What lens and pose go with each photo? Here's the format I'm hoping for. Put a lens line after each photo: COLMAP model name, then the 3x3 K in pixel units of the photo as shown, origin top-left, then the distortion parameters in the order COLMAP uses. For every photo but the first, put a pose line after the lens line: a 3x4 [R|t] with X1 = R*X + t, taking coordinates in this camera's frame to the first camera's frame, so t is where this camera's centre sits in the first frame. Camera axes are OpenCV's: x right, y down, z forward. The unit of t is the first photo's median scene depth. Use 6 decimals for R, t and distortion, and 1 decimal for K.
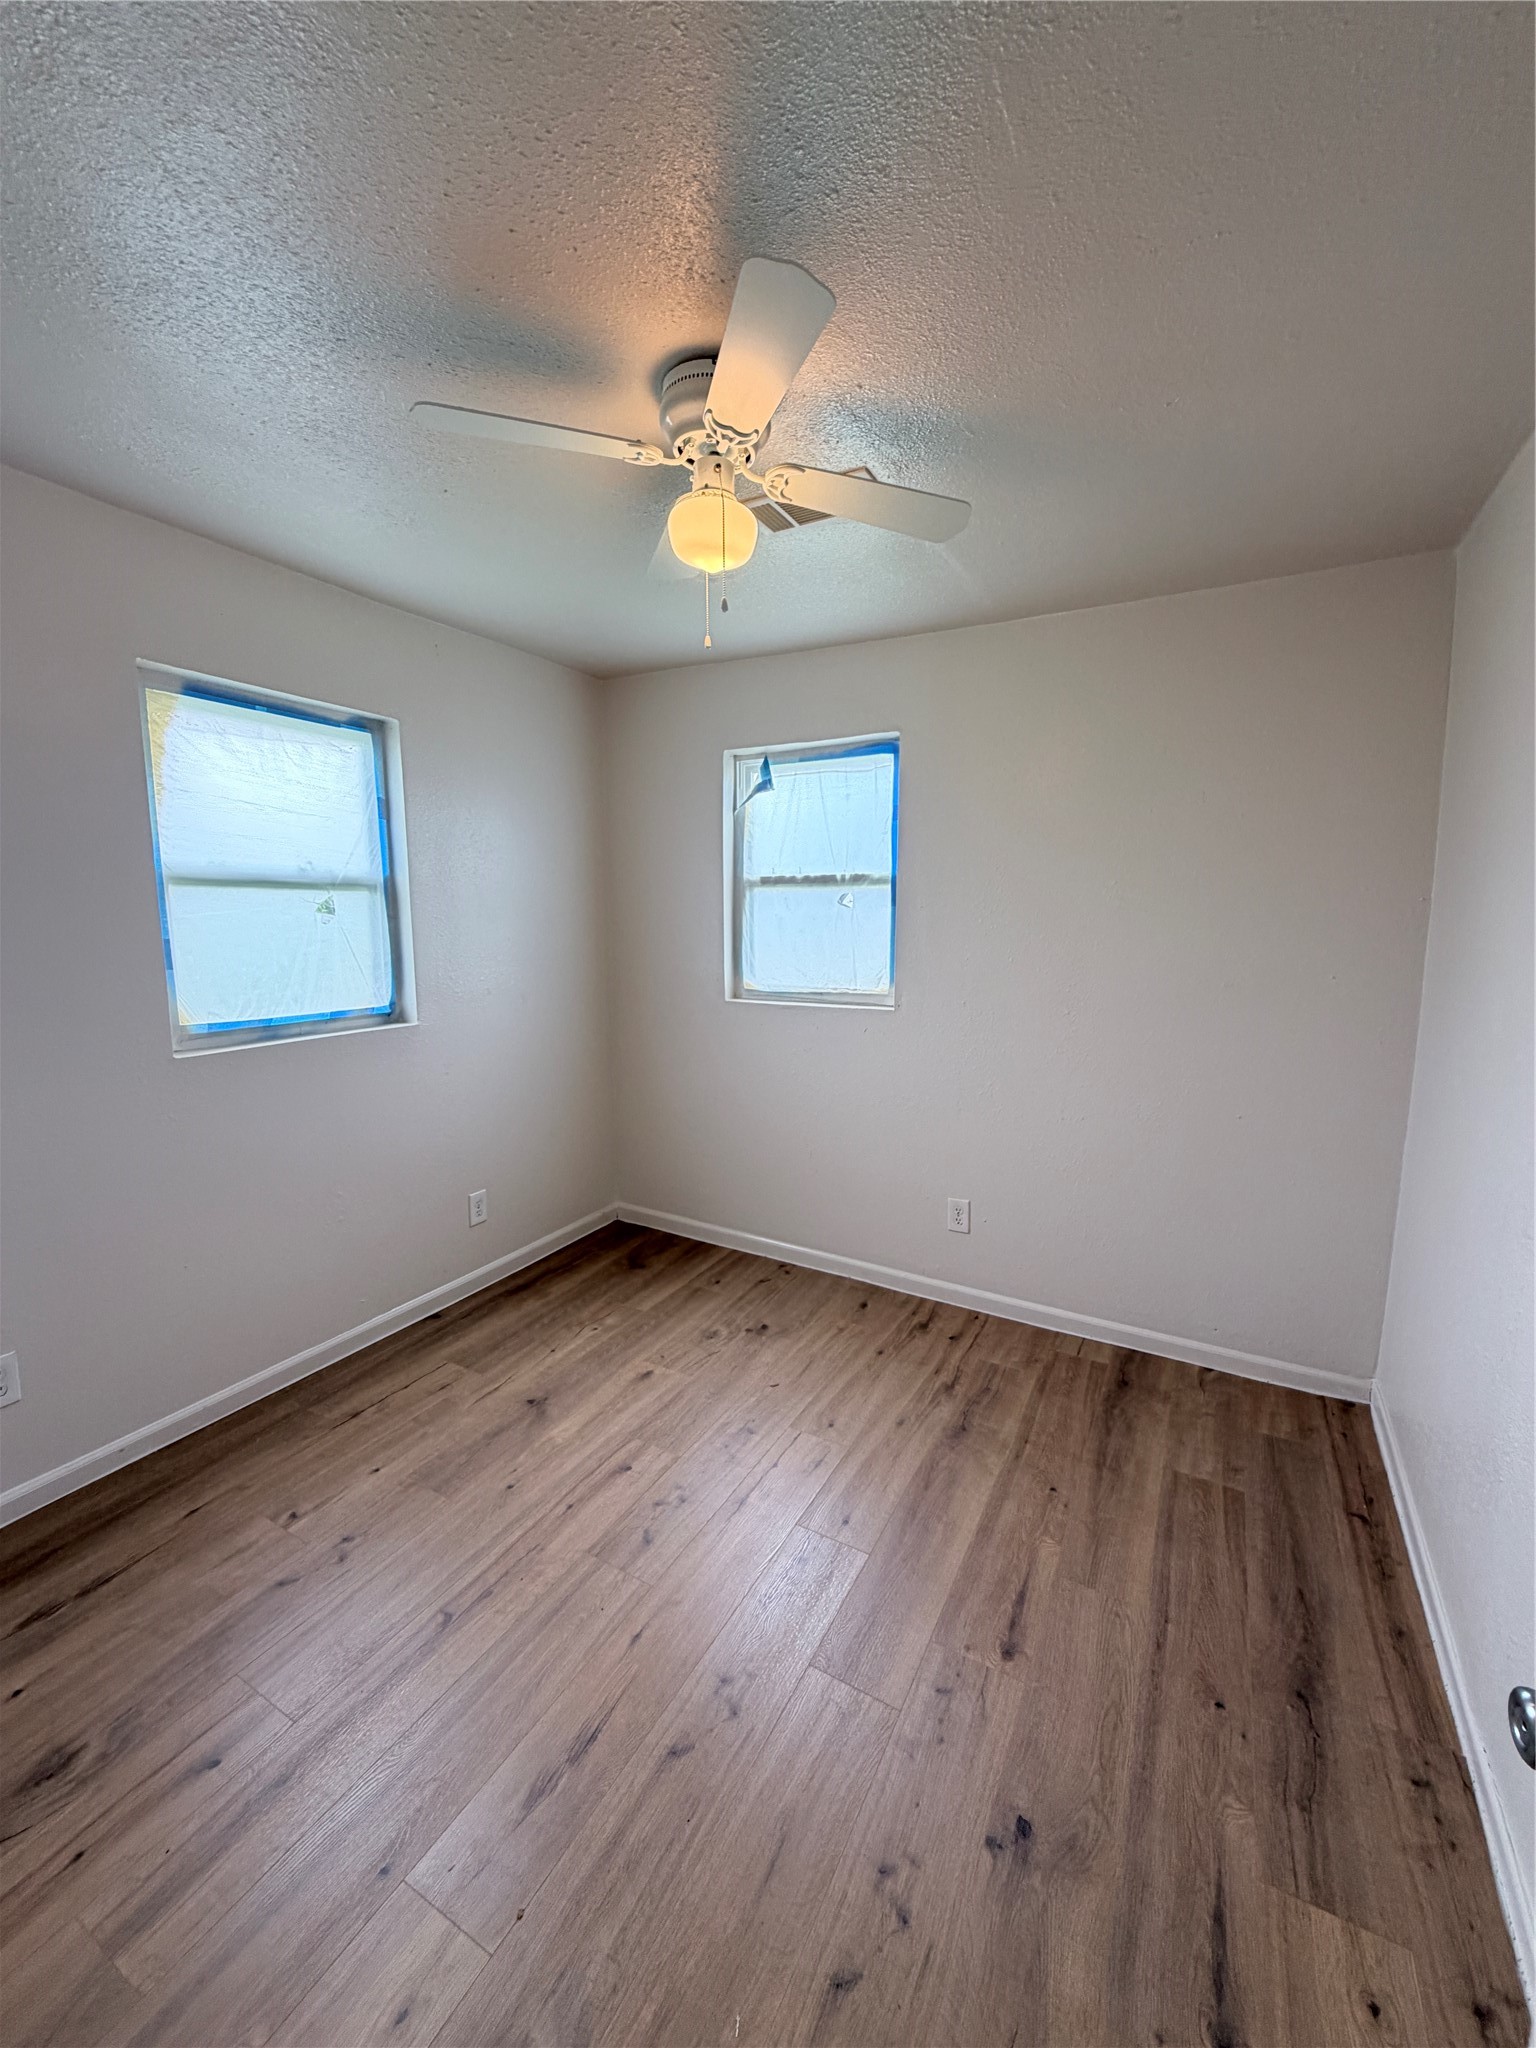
lens RADIAL K [[815.3, 0, 765.8], [0, 815.3, 1027.0], [0, 0, 1]] dist [0.000452, 0.000267]
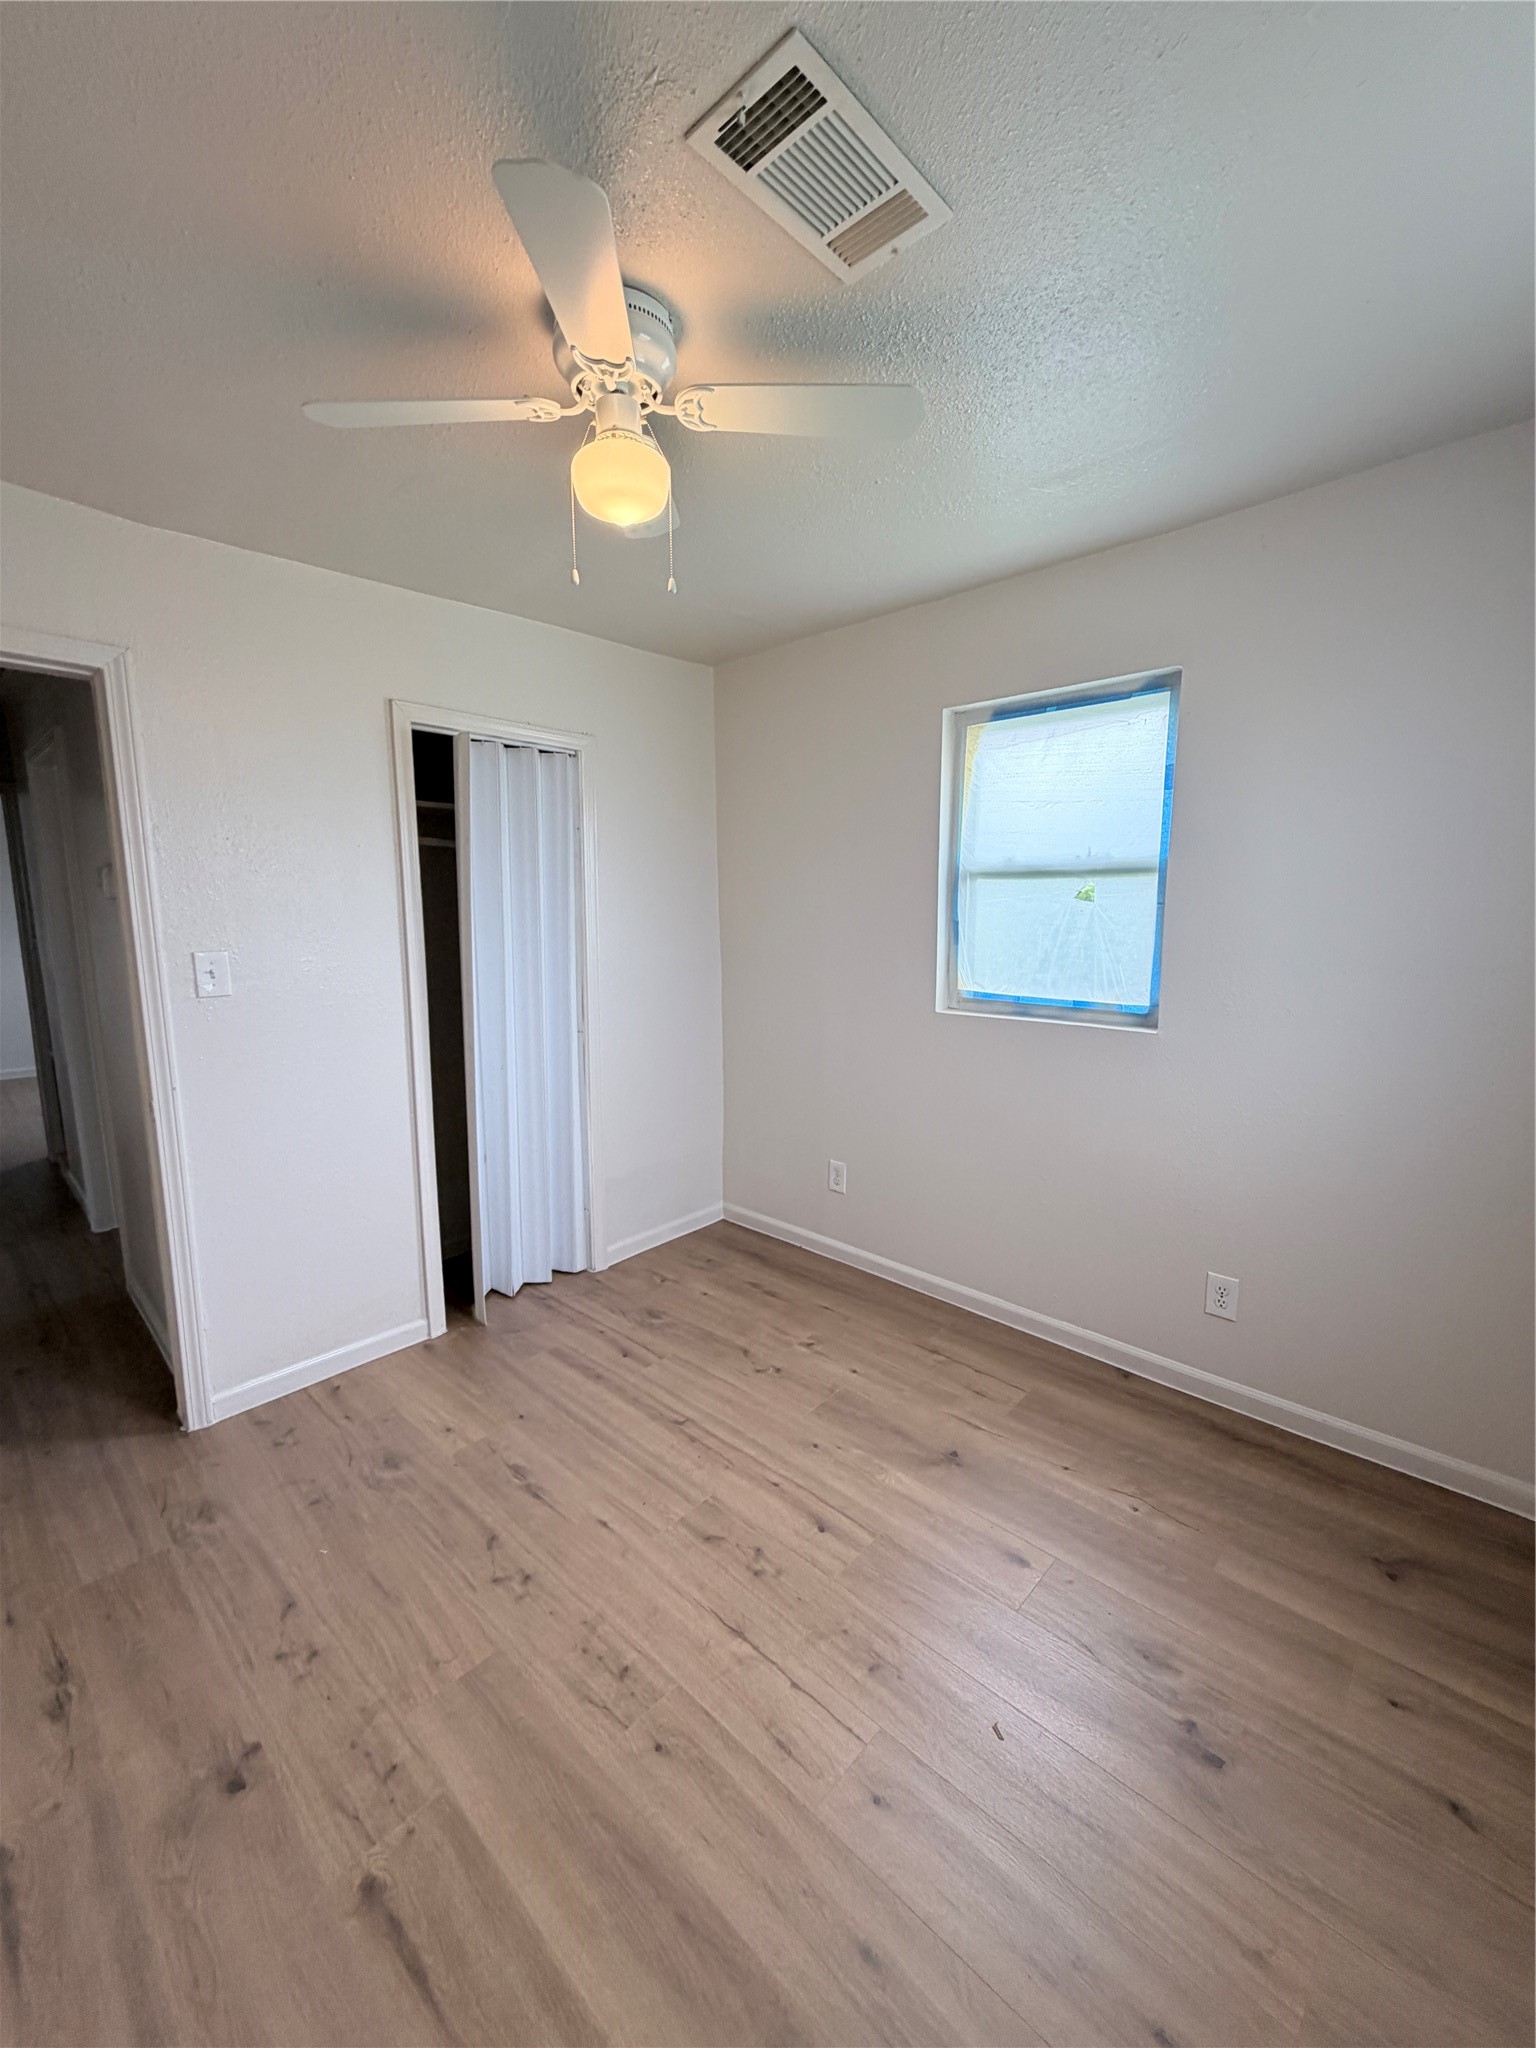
lens RADIAL K [[815.3, 0, 767.6], [0, 815.3, 1026.6], [0, 0, 1]] dist [0.000452, 0.000267]
pose [[-0.236667, 0.144749, -0.960748, 0.559038], [-0.134470, 0.974444, 0.179937, -0.127480], [0.962240, 0.171777, -0.211154, 0.942360]]
